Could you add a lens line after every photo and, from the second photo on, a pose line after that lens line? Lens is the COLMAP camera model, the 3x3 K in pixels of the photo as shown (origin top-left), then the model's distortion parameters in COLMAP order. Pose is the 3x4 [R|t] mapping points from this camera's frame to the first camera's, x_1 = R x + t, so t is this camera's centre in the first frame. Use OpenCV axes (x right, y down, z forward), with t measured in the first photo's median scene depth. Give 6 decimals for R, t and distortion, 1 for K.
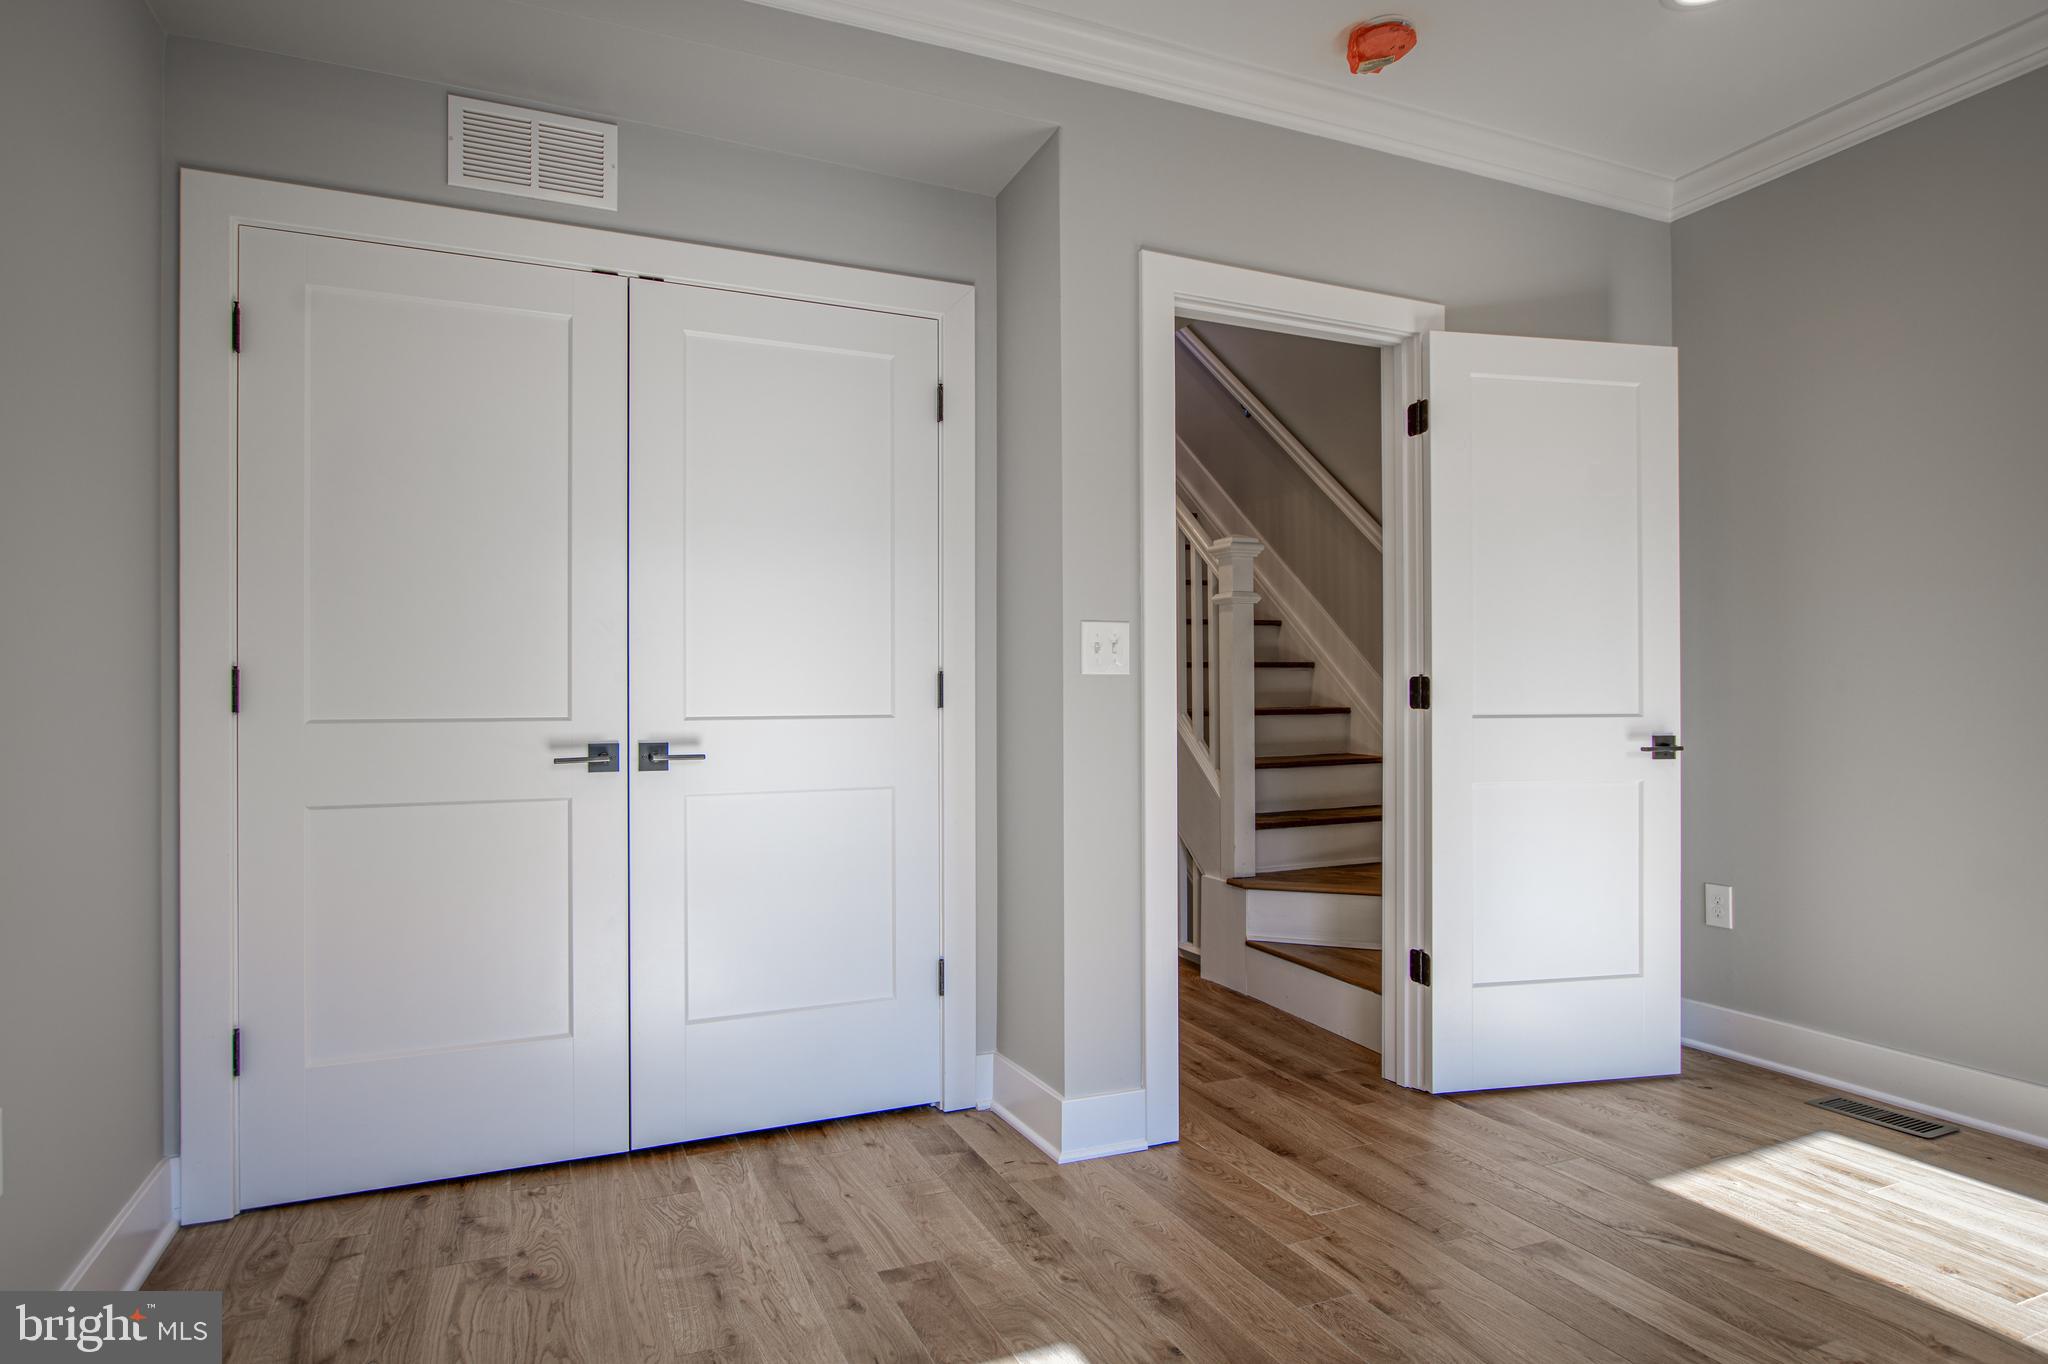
lens RADIAL K [[1193.5, 0, 1024.0], [0, 1193.5, 682.0], [0, 0, 1]] dist [-0.005716, -0.001285]
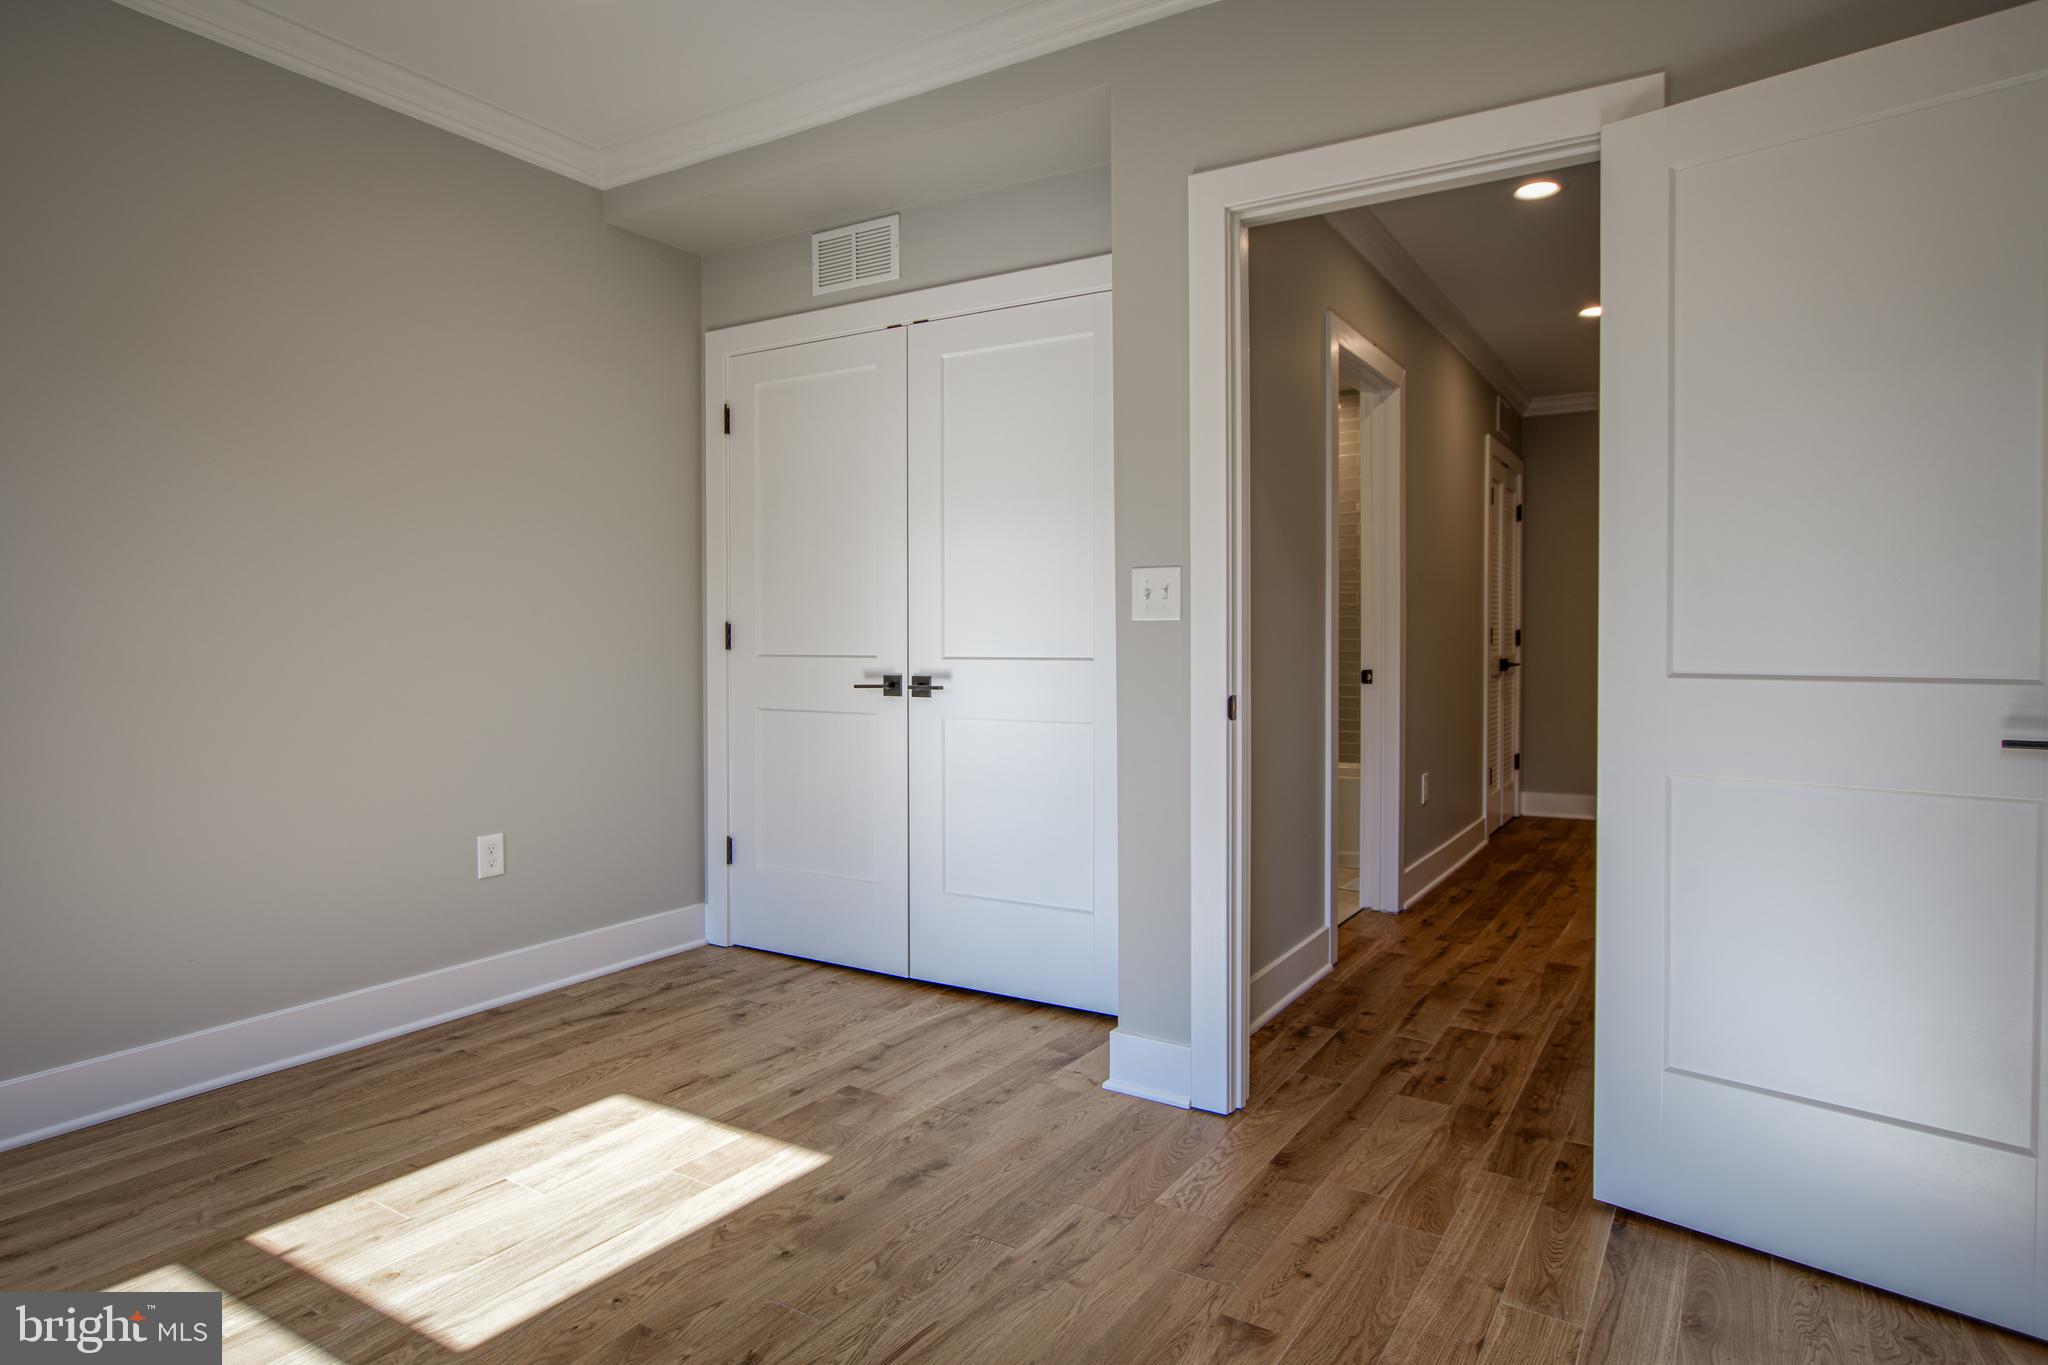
lens RADIAL K [[1192.5, 0, 1020.2], [0, 1192.5, 665.0], [0, 0, 1]] dist [-0.006029, -0.000489]
pose [[0.548222, 0.019394, -0.836108, 0.876730], [0.002543, 0.999688, 0.024856, 0.006389], [0.836329, -0.015753, 0.548001, 0.379007]]
